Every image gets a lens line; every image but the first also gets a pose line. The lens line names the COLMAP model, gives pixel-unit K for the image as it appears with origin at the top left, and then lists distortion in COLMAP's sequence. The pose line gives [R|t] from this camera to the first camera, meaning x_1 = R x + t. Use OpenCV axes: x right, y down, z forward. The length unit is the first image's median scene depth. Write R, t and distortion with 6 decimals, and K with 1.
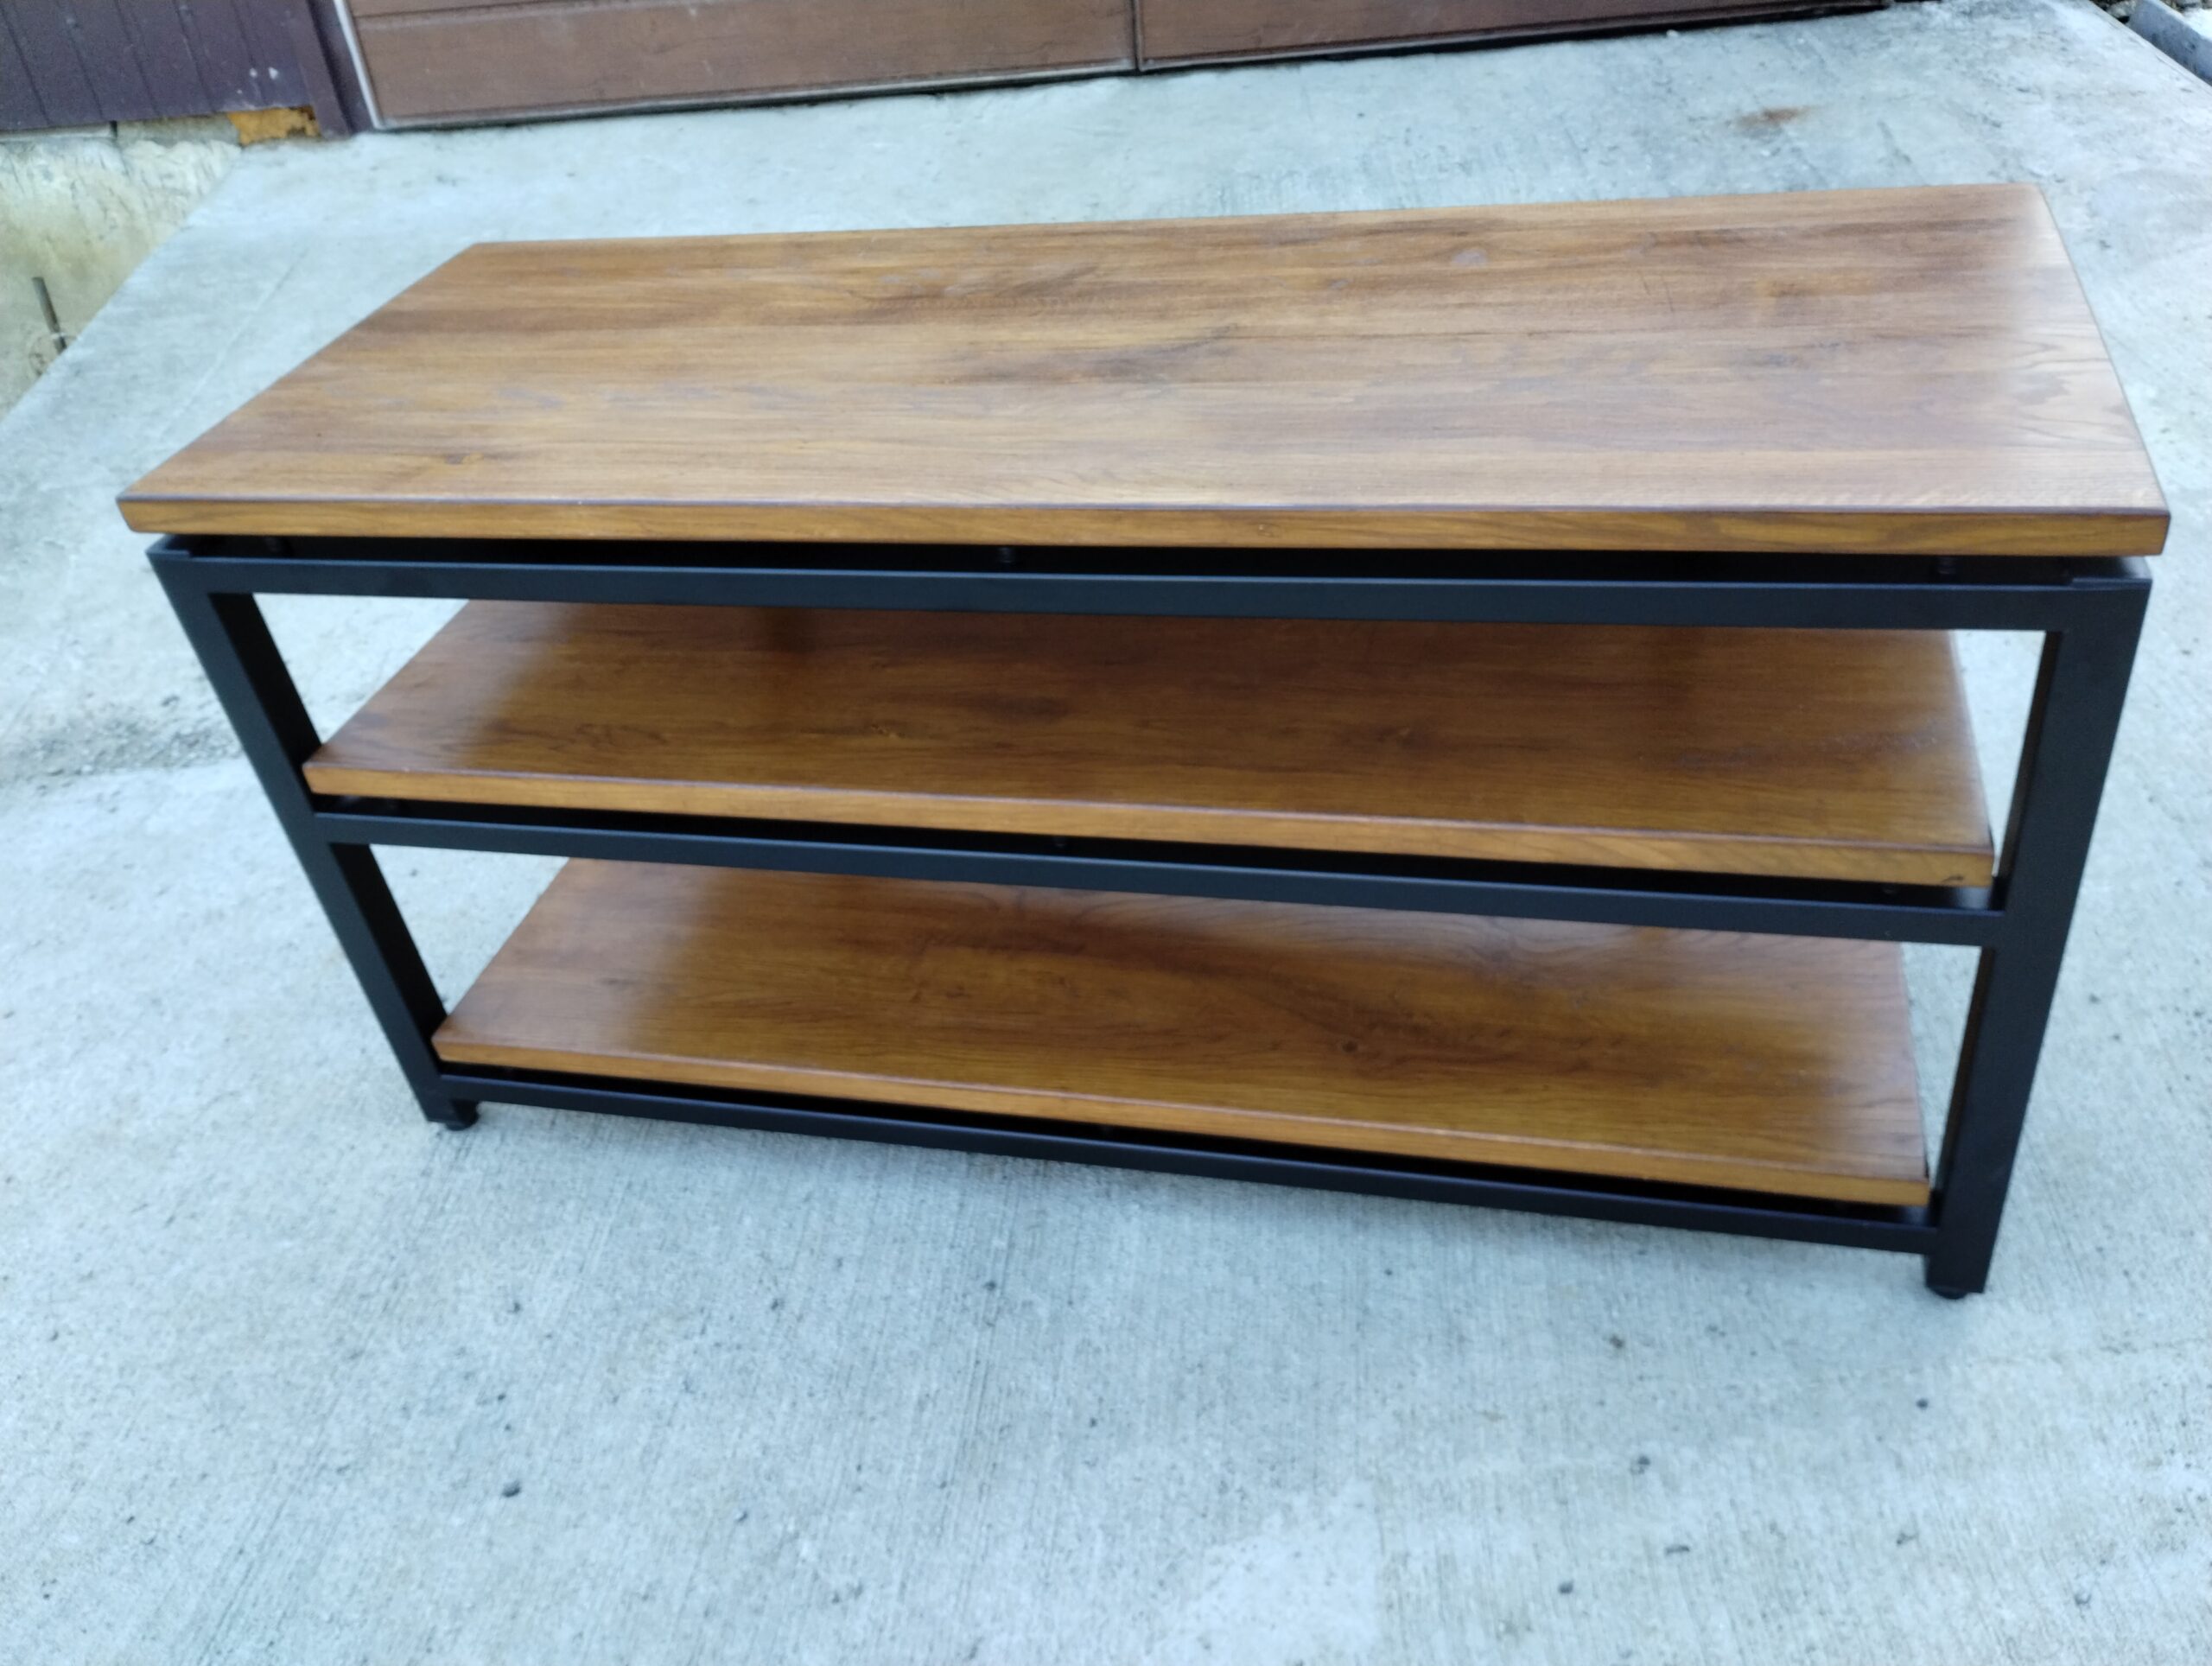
lens RADIAL K [[1838.0, 0, 1115.1], [0, 1838.0, 815.5], [0, 0, 1]] dist [0.056698, -0.076995]
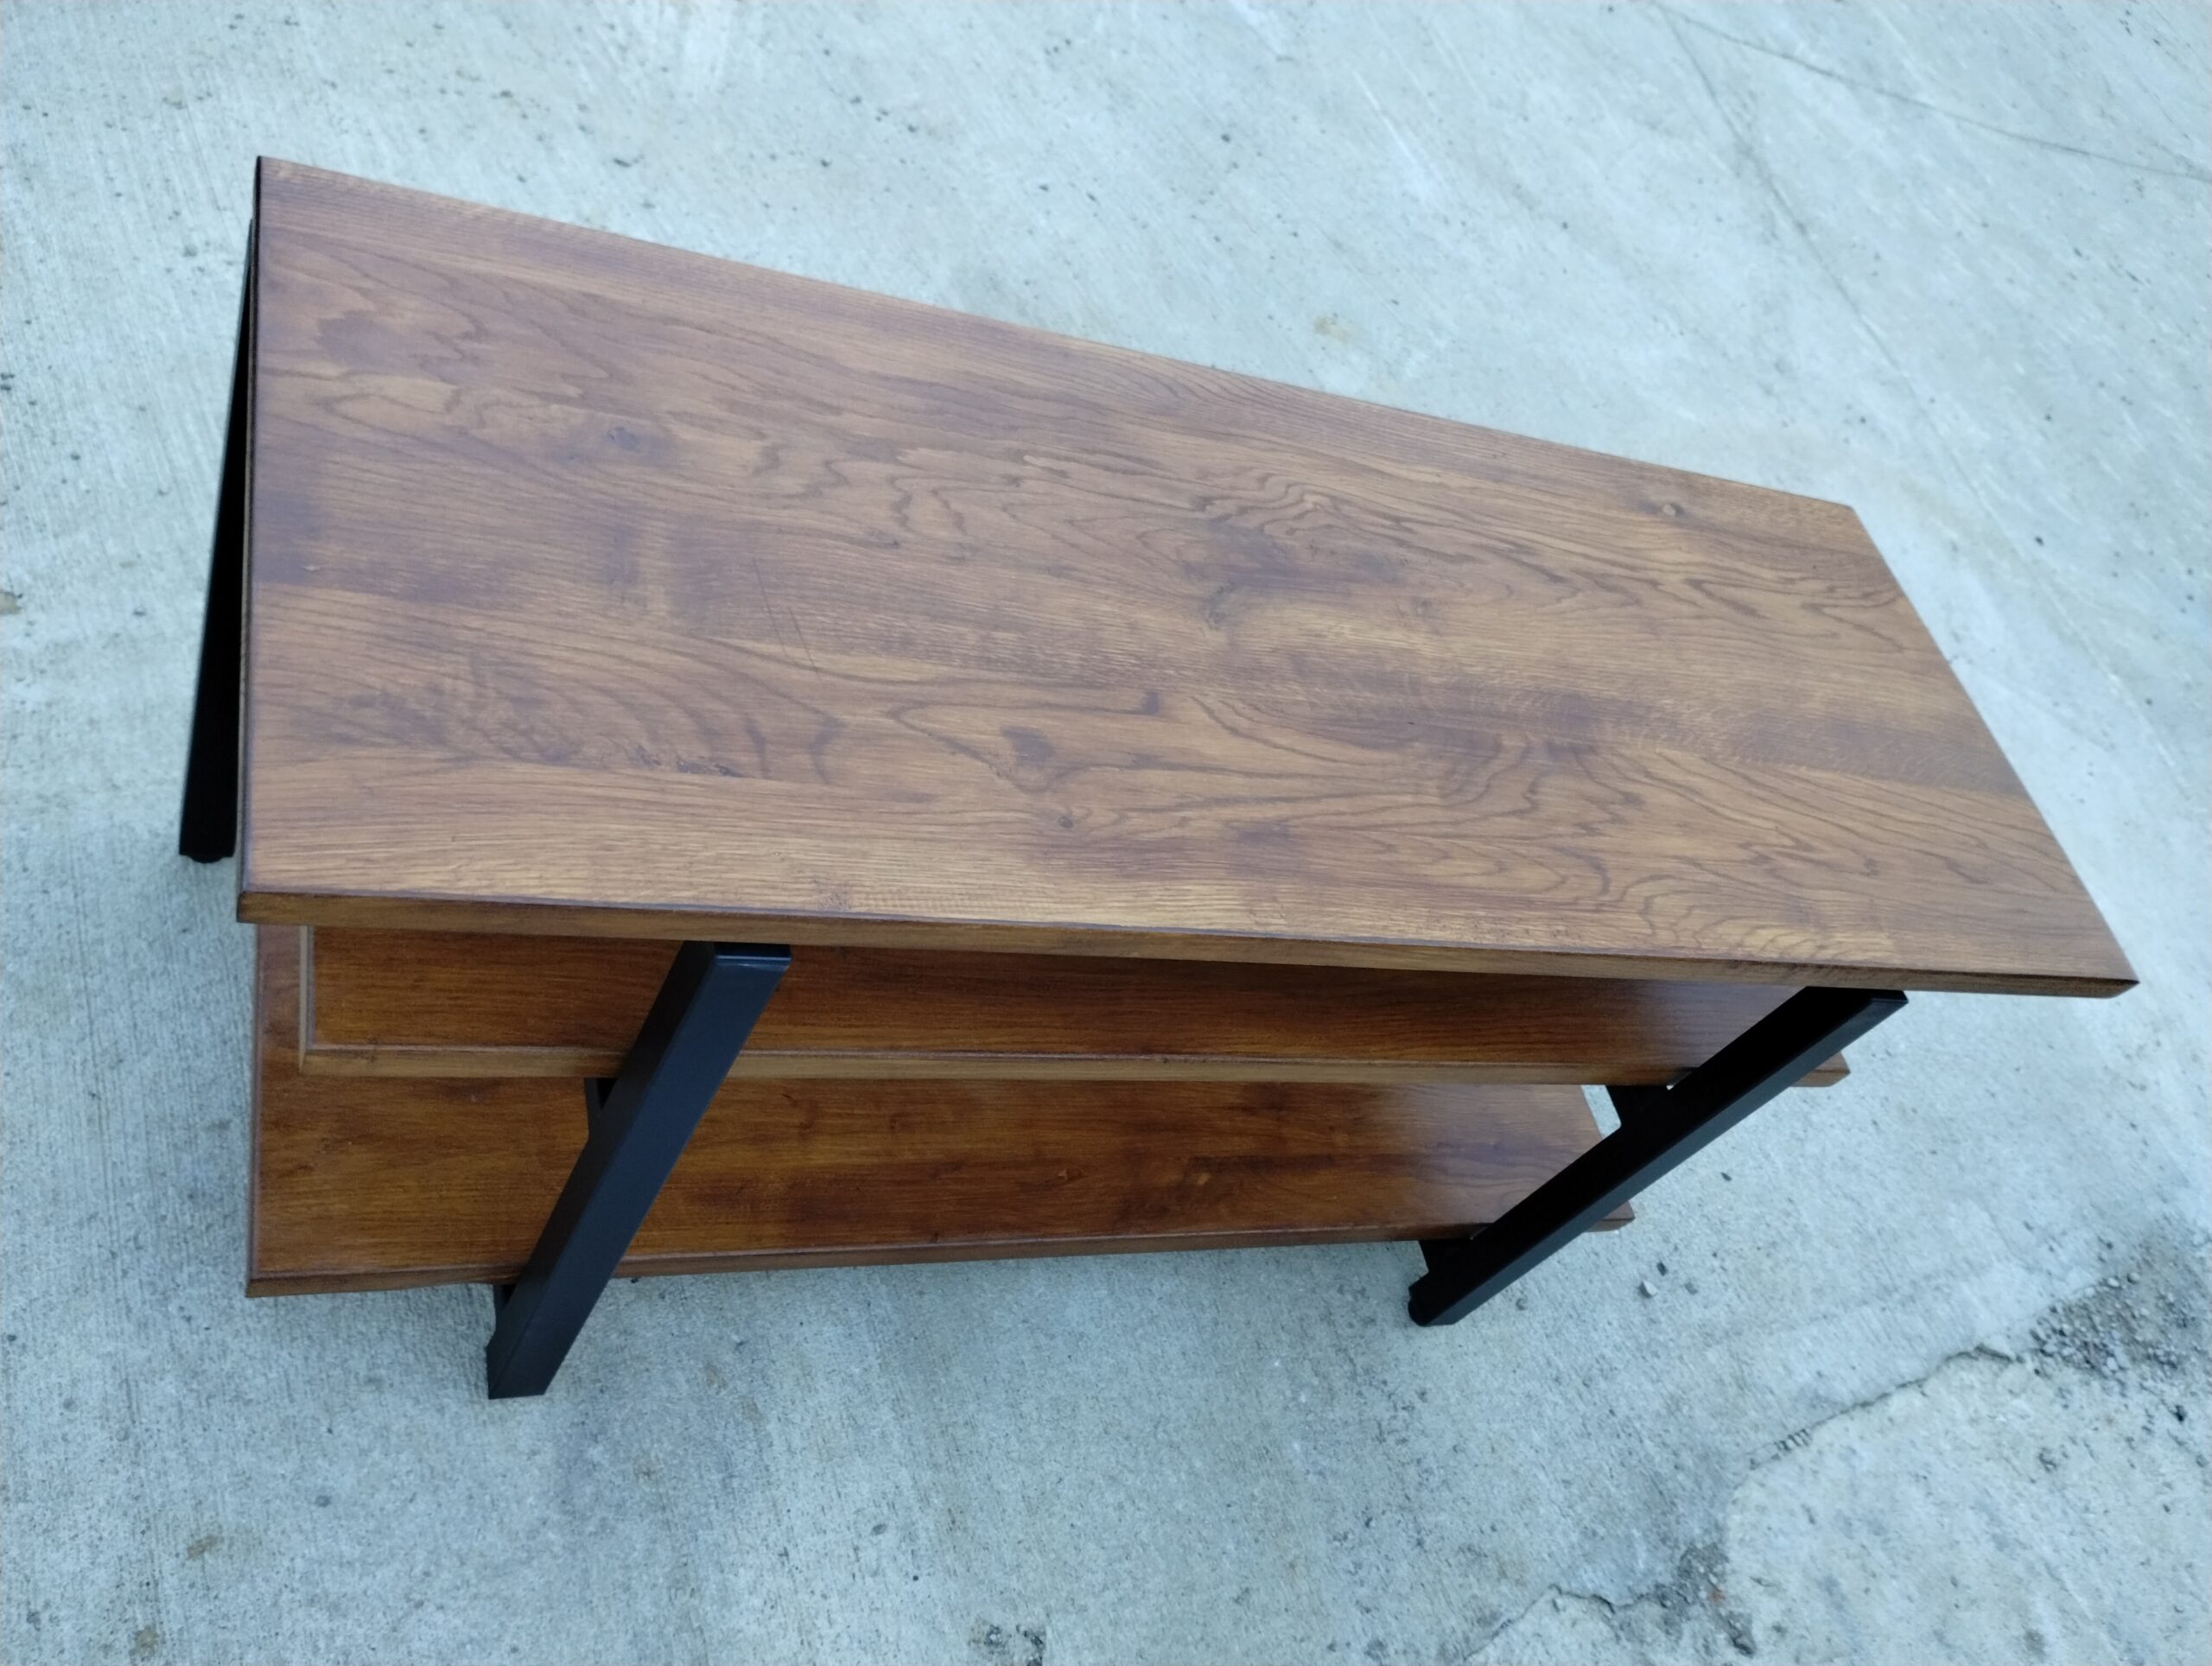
lens RADIAL K [[1838.0, 0, 1119.7], [0, 1838.0, 850.8], [0, 0, 1]] dist [0.056698, -0.076995]
pose [[-0.838114, 0.208147, -0.504222, 0.539843], [-0.521864, -0.036834, 0.852233, -0.946816], [0.158817, 0.977404, 0.139496, 0.919571]]
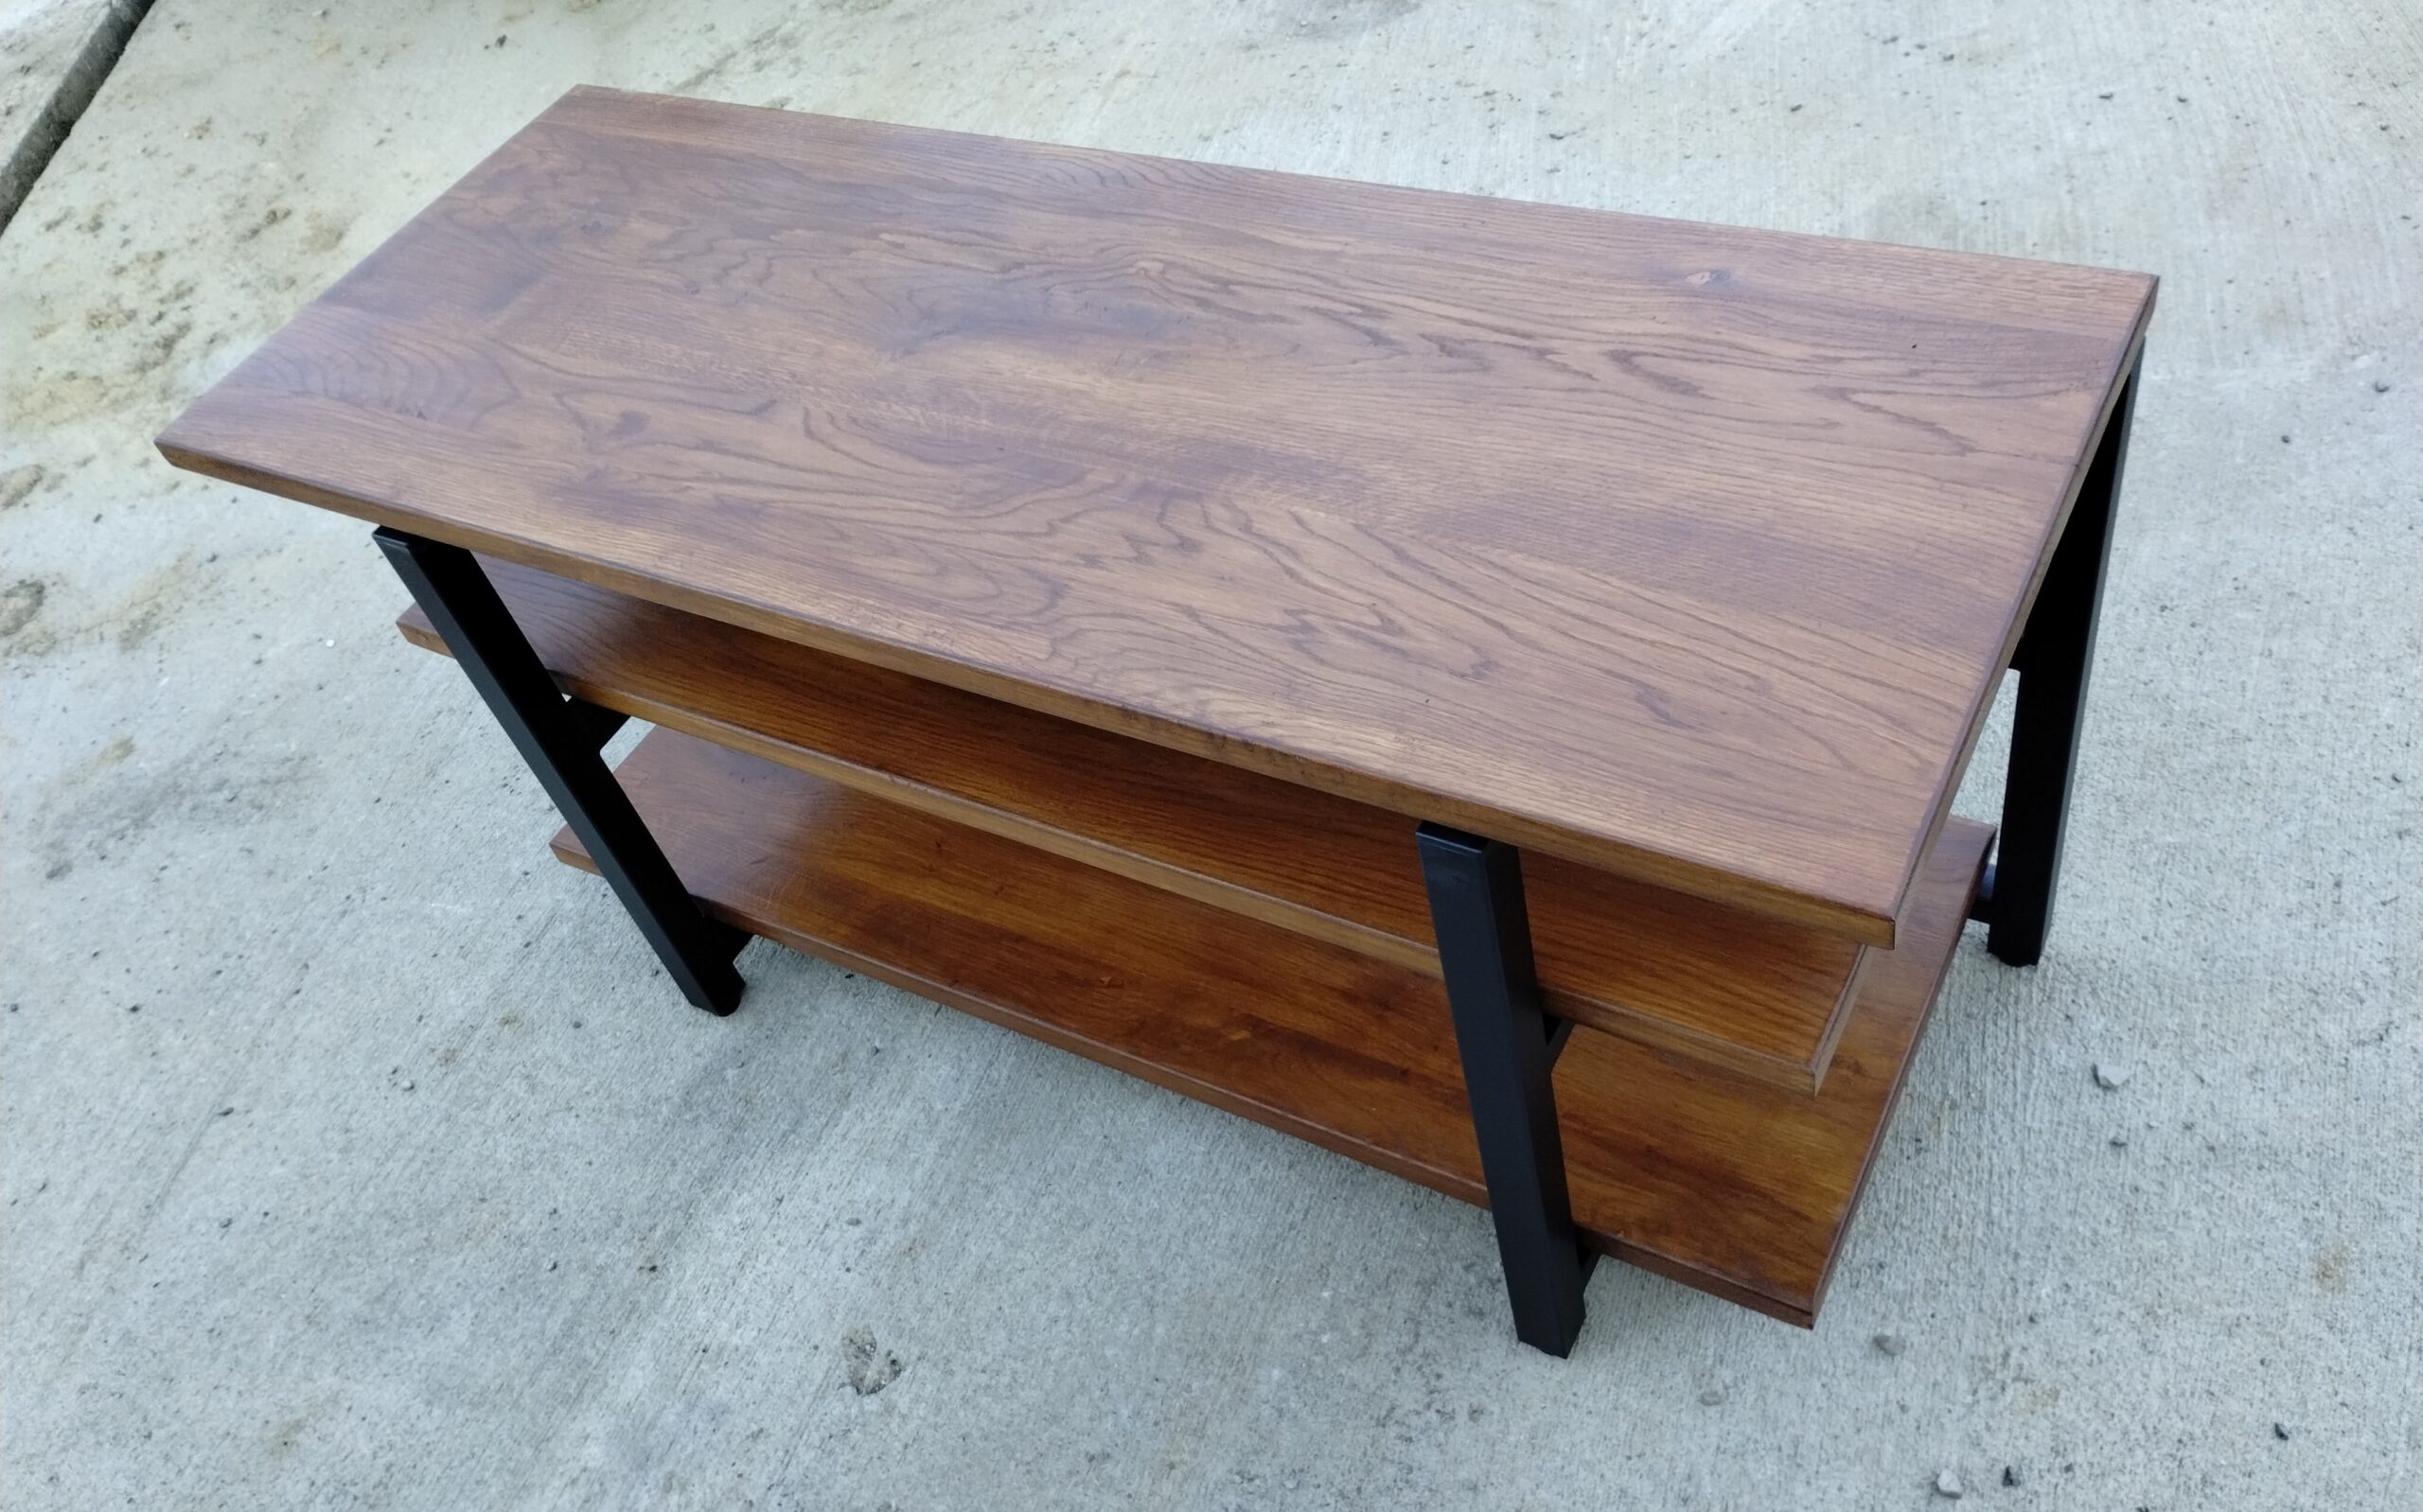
lens RADIAL K [[2015.3, 0, 1204.5], [0, 2015.3, 772.6], [0, 0, 1]] dist [0.039625, -0.020069]
pose [[-0.912083, 0.019033, 0.409564, -0.488343], [0.409628, 0.085186, 0.908266, -1.084498], [-0.017602, 0.996183, -0.085493, 1.231511]]
